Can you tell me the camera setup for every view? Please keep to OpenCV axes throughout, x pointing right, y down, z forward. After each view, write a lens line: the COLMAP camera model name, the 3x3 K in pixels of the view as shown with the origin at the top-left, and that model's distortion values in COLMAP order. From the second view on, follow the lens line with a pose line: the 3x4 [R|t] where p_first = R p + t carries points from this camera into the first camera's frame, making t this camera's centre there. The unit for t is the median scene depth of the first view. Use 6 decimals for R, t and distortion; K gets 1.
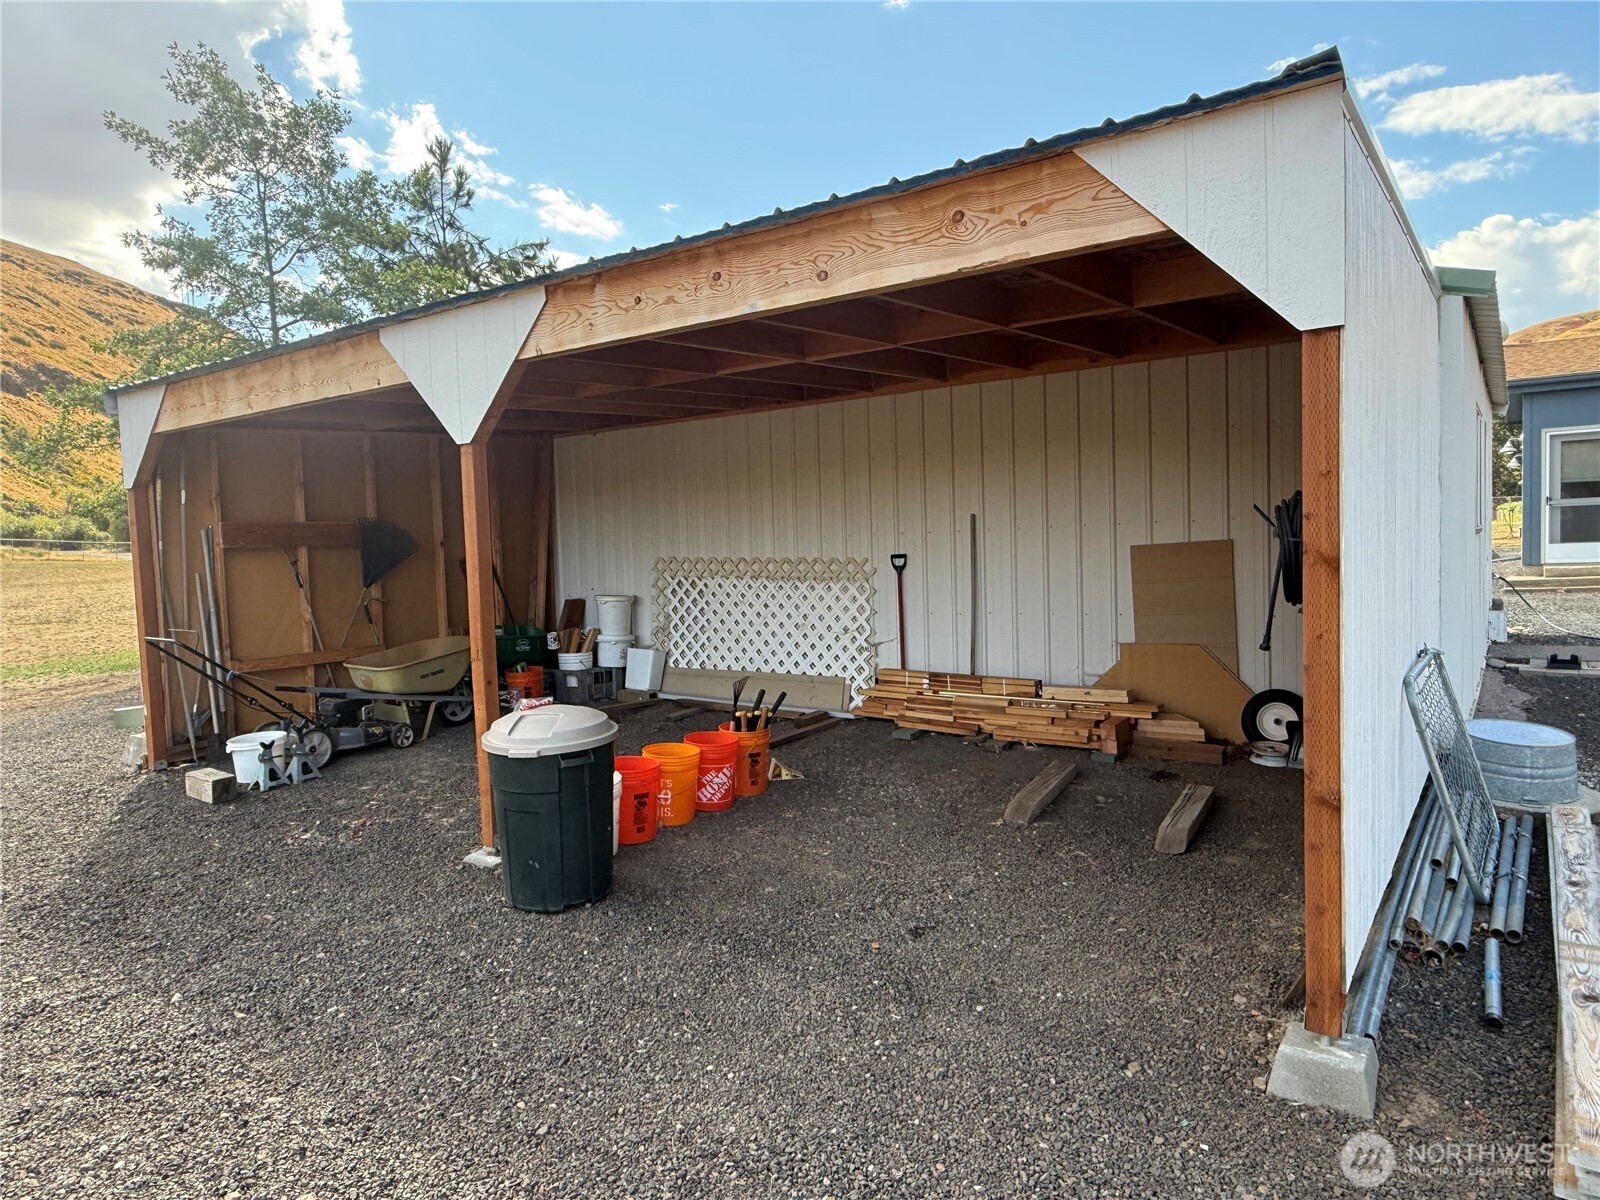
lens RADIAL K [[1025.2, 0, 800.0], [0, 1025.2, 600.0], [0, 0, 1]] dist [-0.002061, 0.000023]
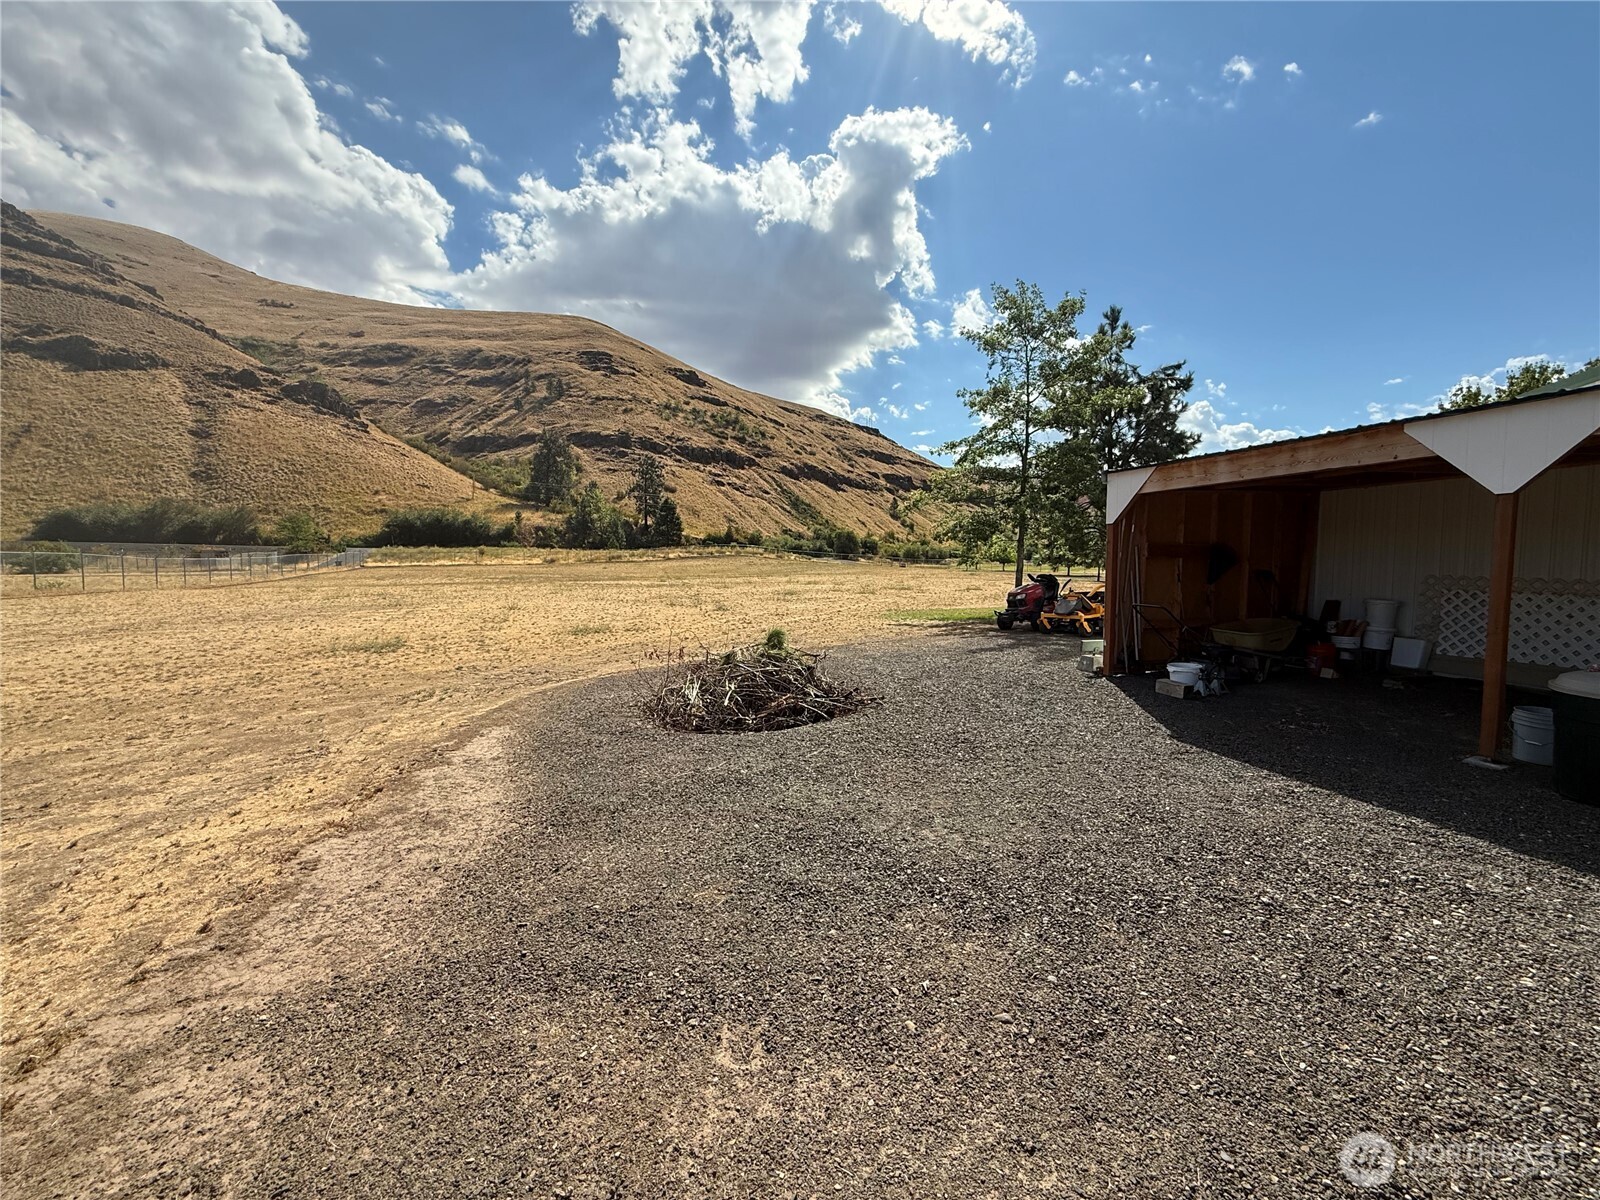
lens RADIAL K [[635.3, 0, 797.6], [0, 635.3, 602.1], [0, 0, 1]] dist [0.000896, 0.000724]
pose [[0.807577, 0.074709, -0.585012, -0.313953], [-0.069414, 0.997090, 0.031512, 0.026982], [0.585664, 0.015159, 0.810412, -0.200544]]
